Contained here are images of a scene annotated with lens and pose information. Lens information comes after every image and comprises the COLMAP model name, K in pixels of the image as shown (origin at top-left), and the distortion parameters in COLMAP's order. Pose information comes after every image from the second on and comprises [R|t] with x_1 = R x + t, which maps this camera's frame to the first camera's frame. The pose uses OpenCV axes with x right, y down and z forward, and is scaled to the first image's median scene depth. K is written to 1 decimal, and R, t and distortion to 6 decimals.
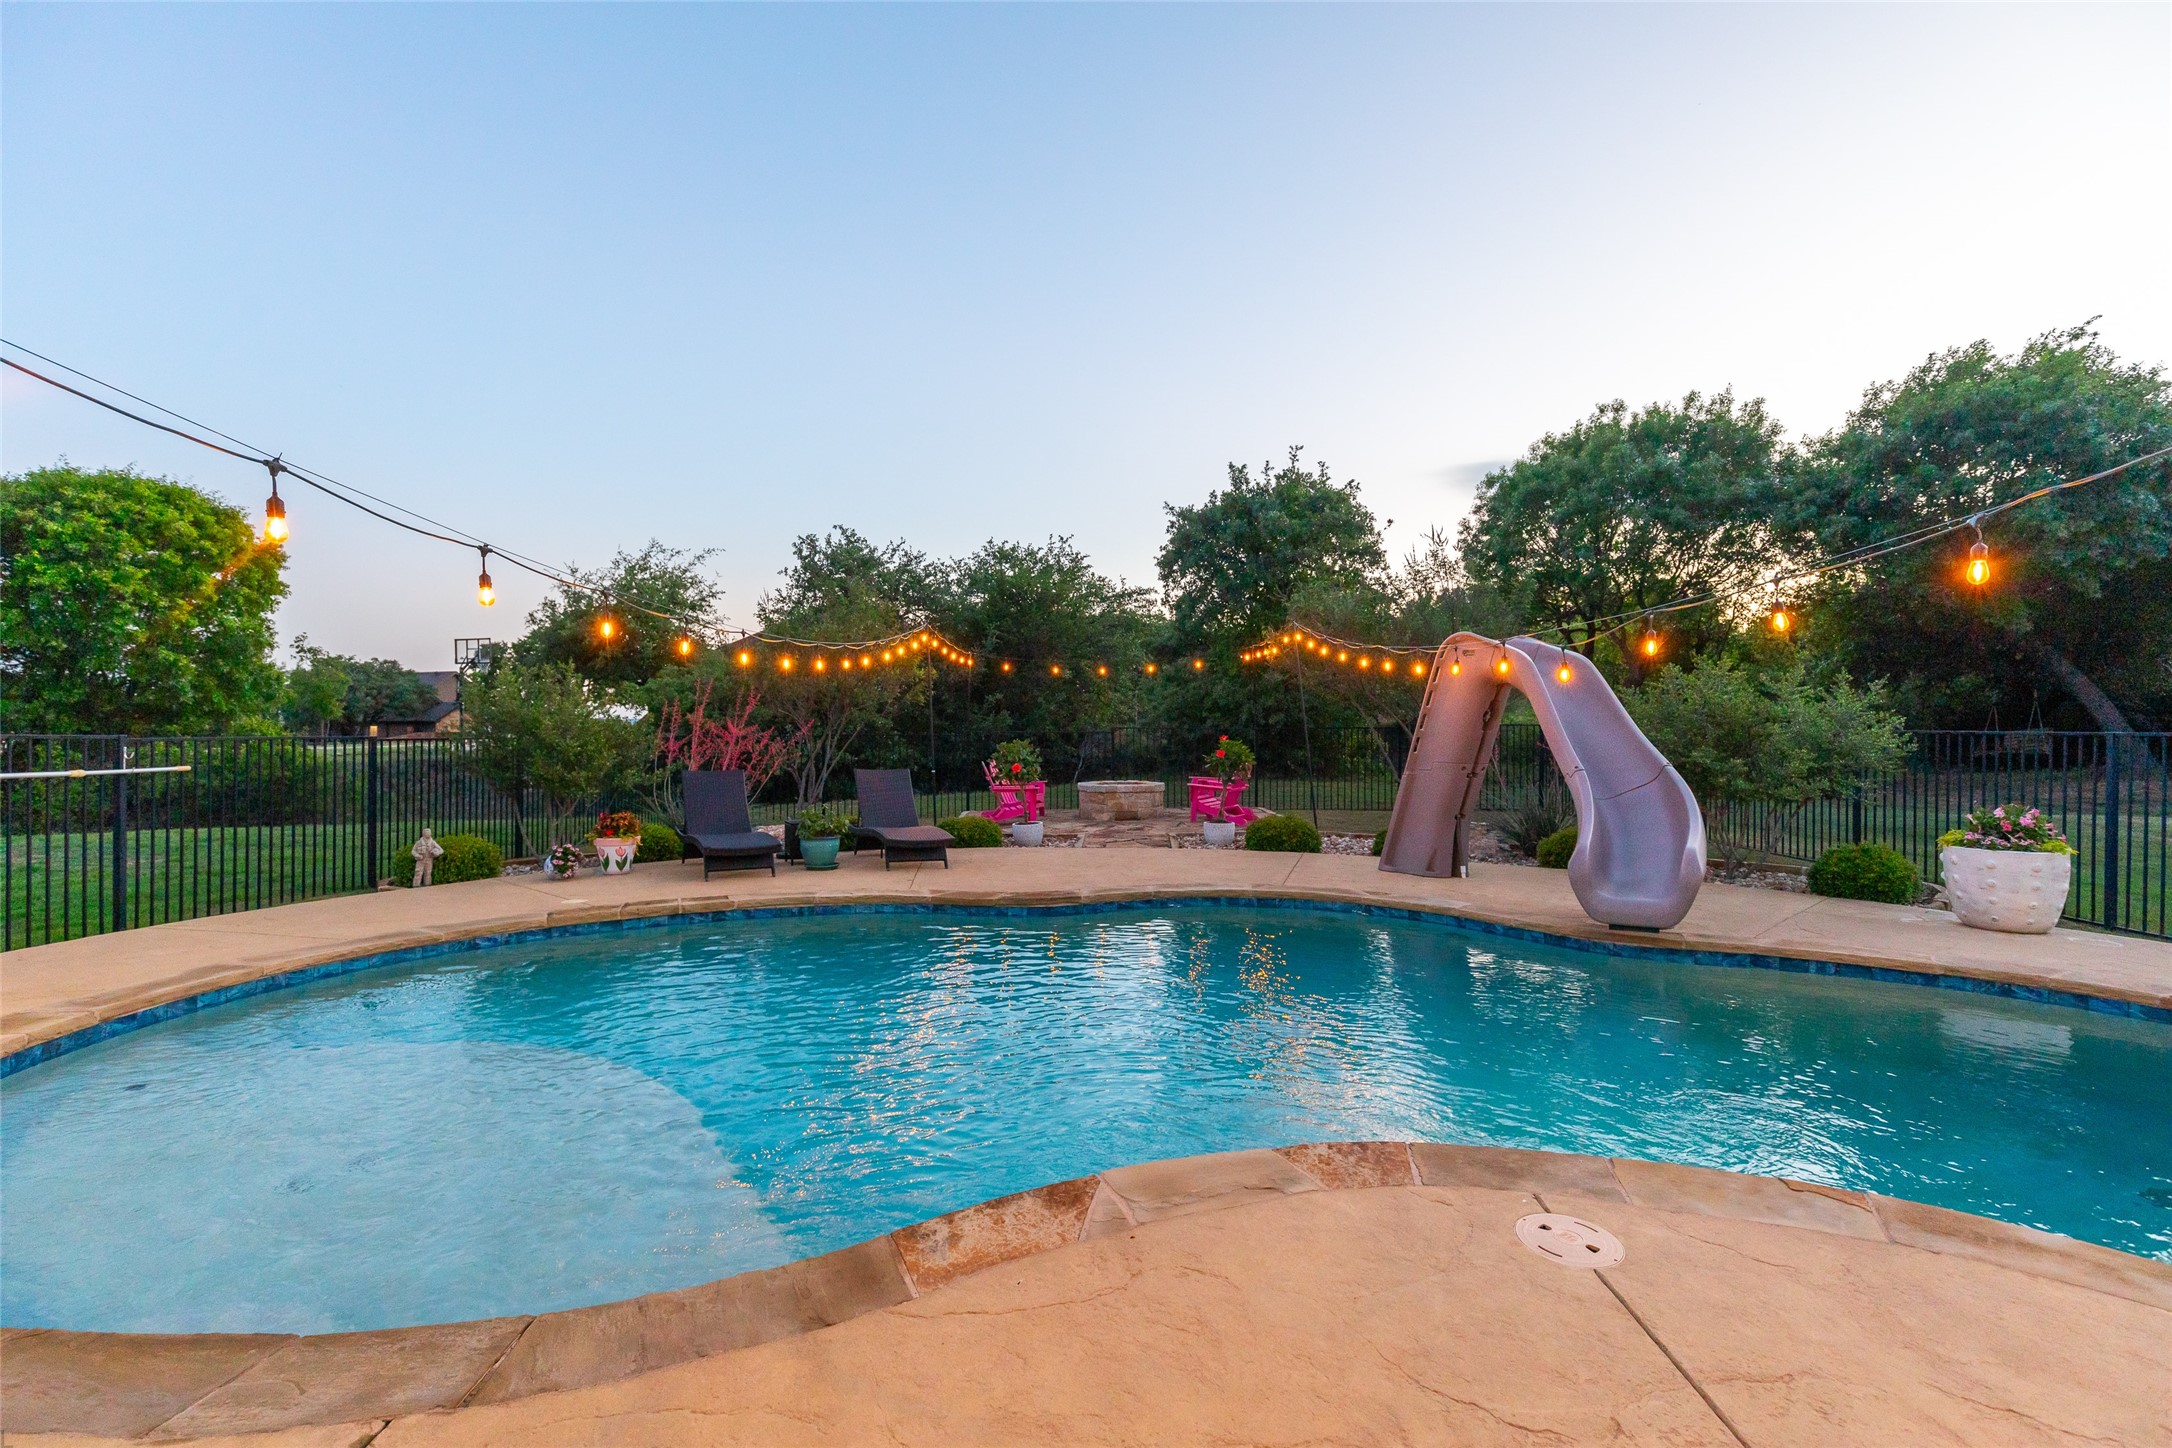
lens RADIAL K [[961.0, 0, 1090.3], [0, 961.0, 690.8], [0, 0, 1]] dist [0.002906, -0.000240]
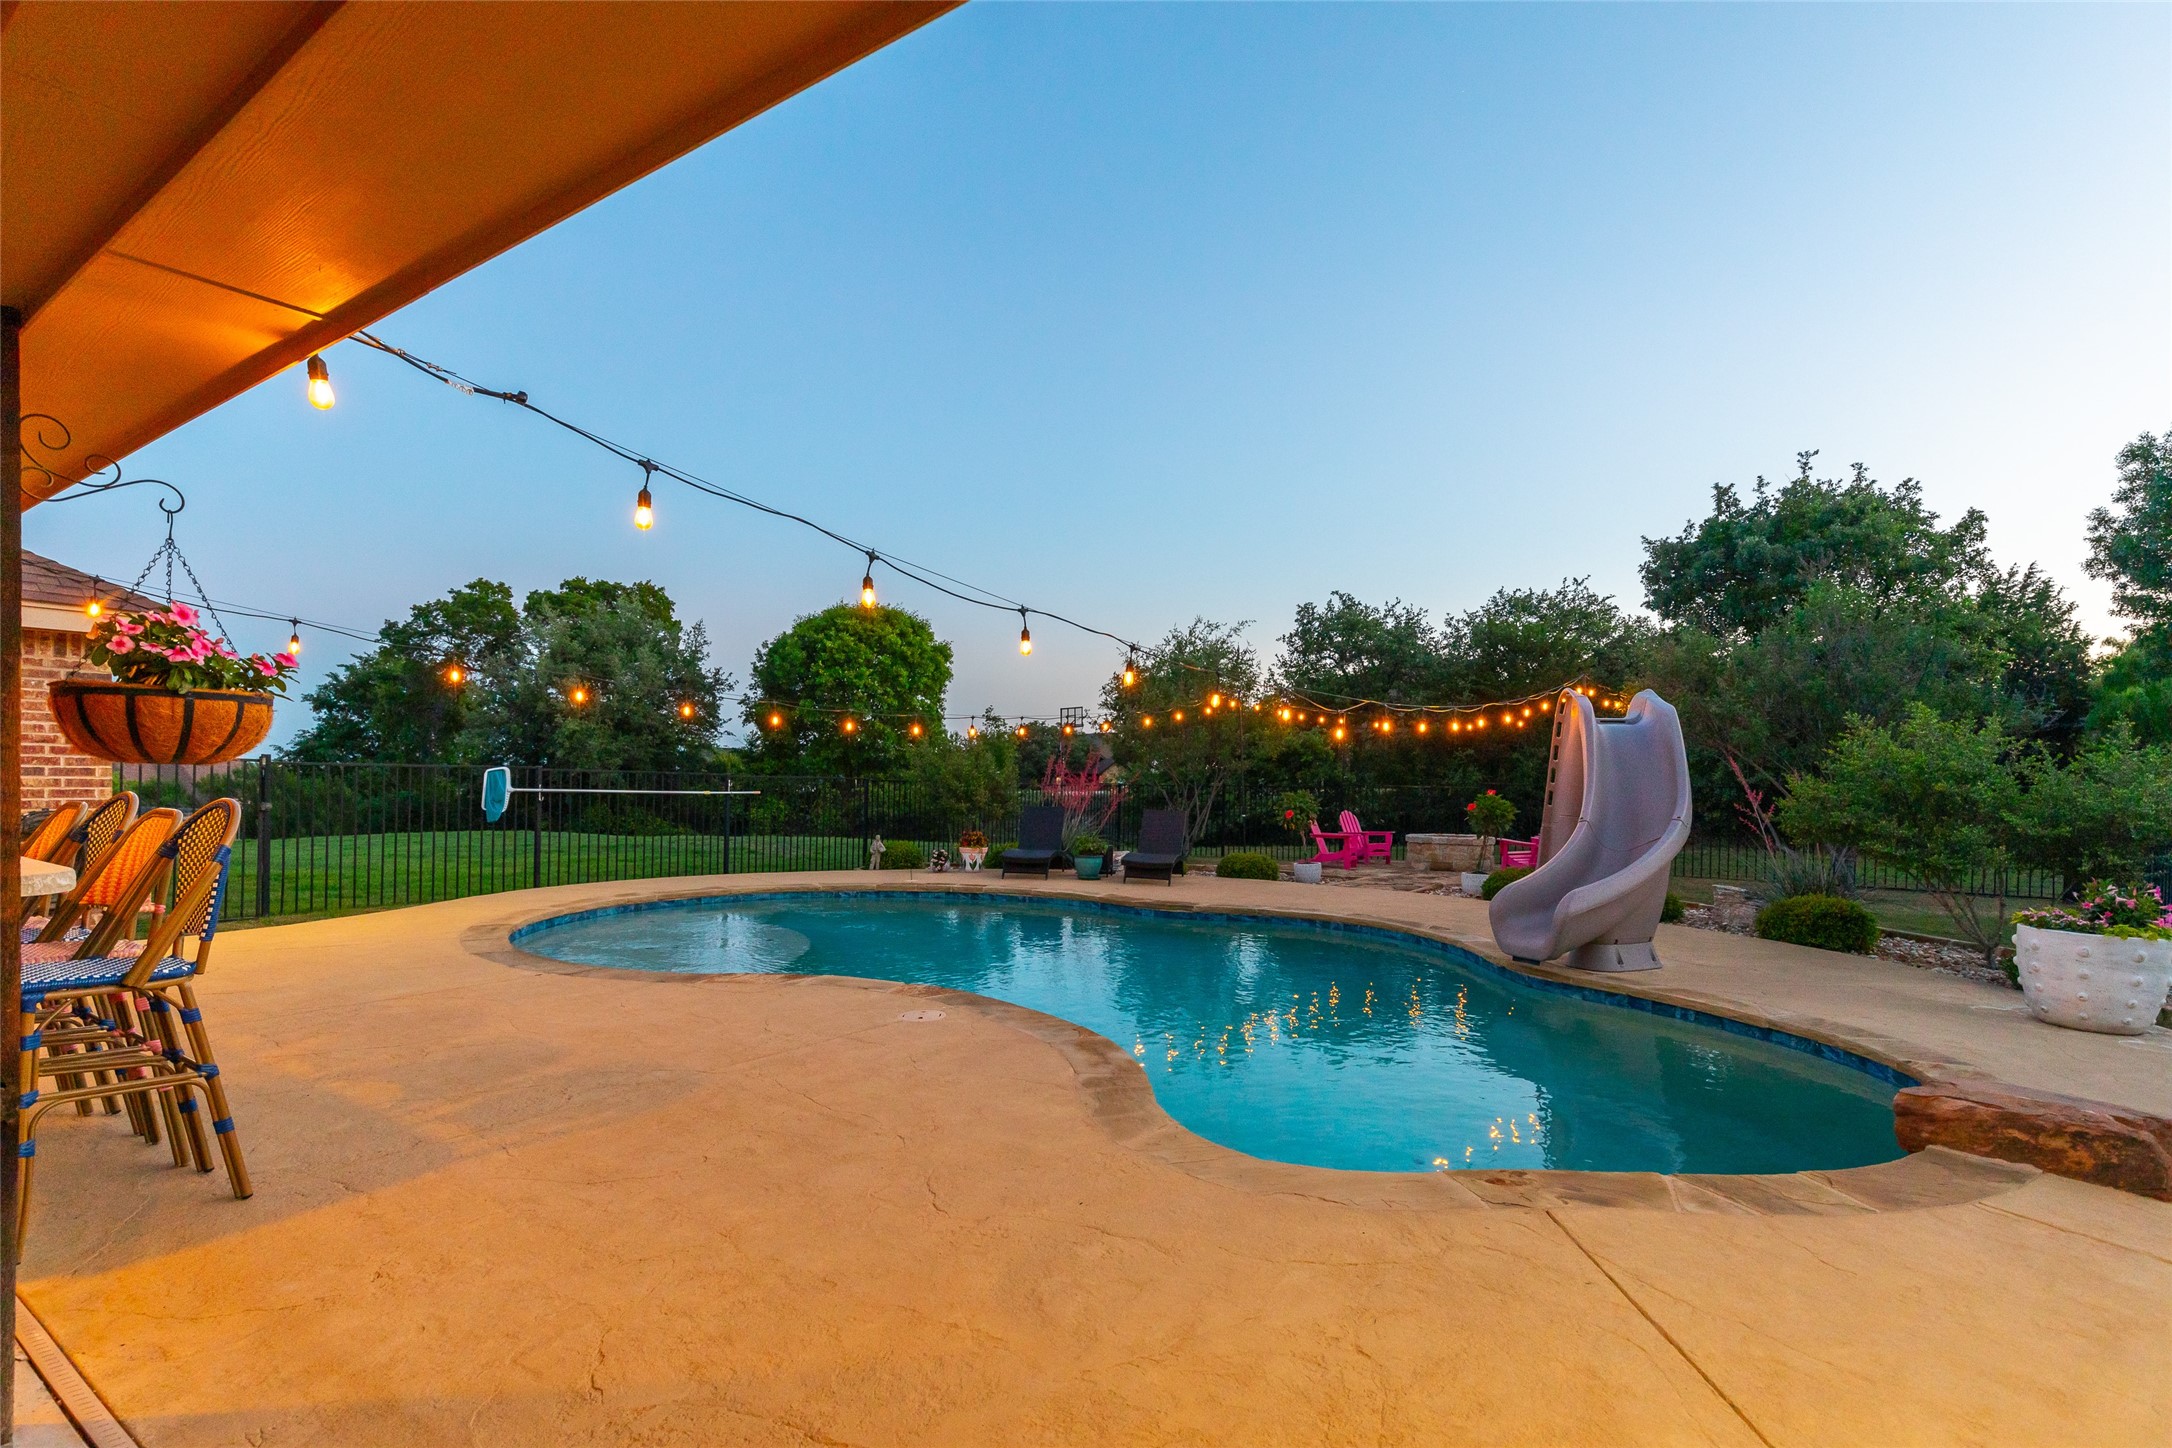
lens RADIAL K [[992.2, 0, 1115.1], [0, 992.2, 752.2], [0, 0, 1]] dist [-0.000170, -0.000499]
pose [[0.823353, -0.002847, -0.567523, 0.203412], [0.005167, 0.999984, 0.002481, 0.000778], [0.567507, -0.004975, 0.823354, -0.049687]]
